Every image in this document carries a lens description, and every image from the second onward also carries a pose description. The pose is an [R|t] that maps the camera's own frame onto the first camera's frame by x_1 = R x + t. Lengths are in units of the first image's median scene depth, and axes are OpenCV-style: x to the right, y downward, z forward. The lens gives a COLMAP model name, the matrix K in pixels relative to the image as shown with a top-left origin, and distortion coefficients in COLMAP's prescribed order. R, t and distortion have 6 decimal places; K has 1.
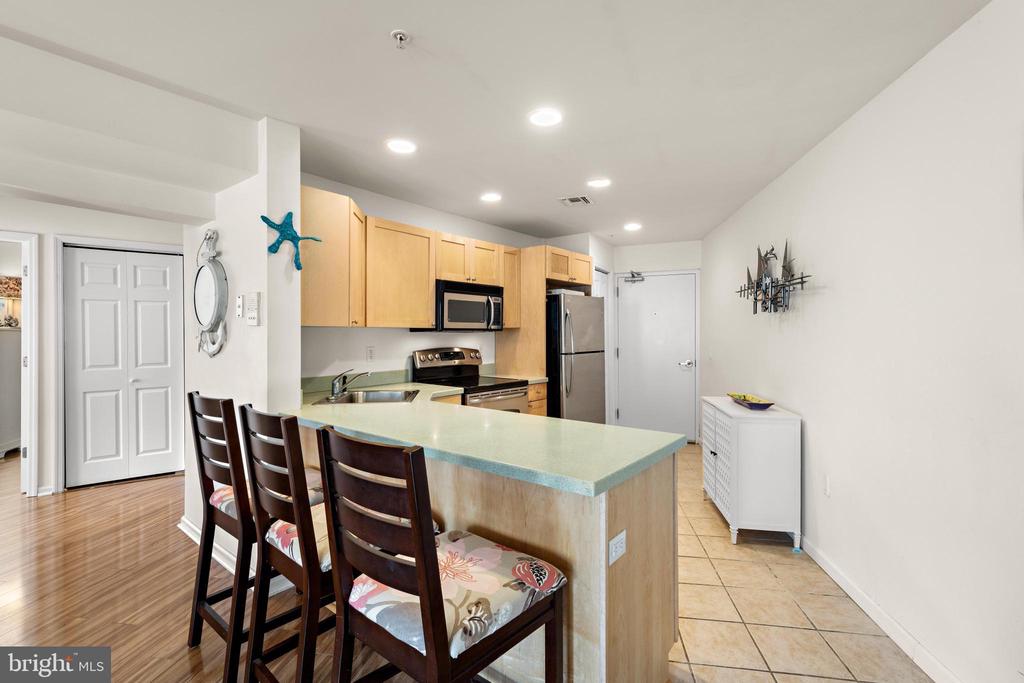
lens RADIAL K [[464.4, 0, 516.4], [0, 464.4, 337.4], [0, 0, 1]] dist [0.016611, 0.000118]
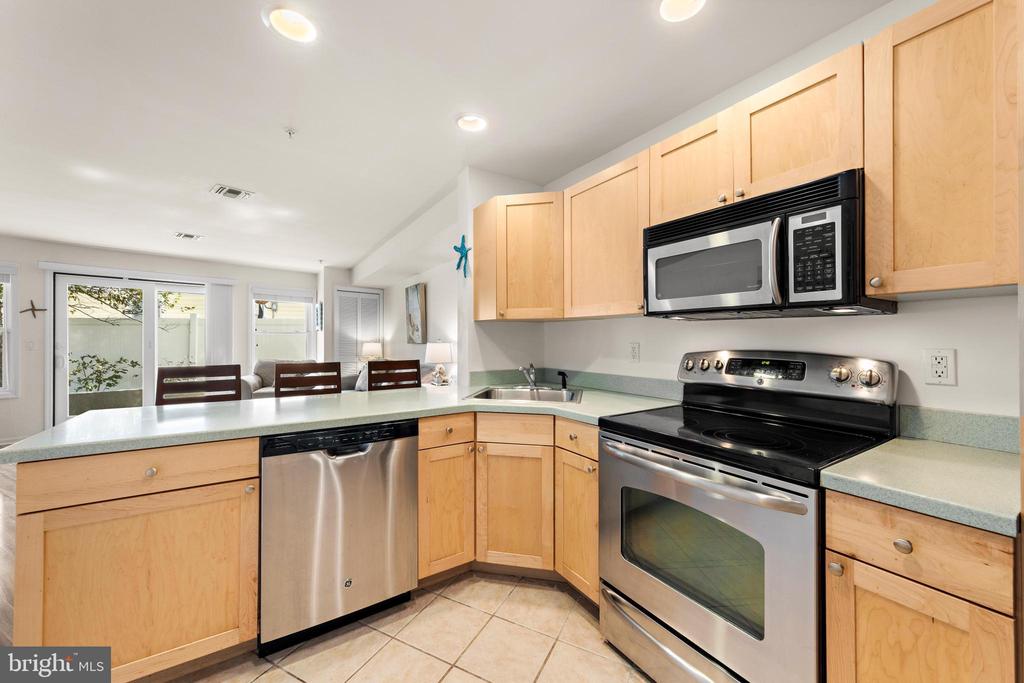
lens RADIAL K [[391.2, 0, 512.0], [0, 391.2, 336.5], [0, 0, 1]] dist [0.006829, -0.000576]
pose [[-0.318623, -0.003095, -0.947877, 0.347940], [-0.008221, 0.999966, -0.000502, 0.011735], [0.947846, 0.007633, -0.318637, 0.986578]]
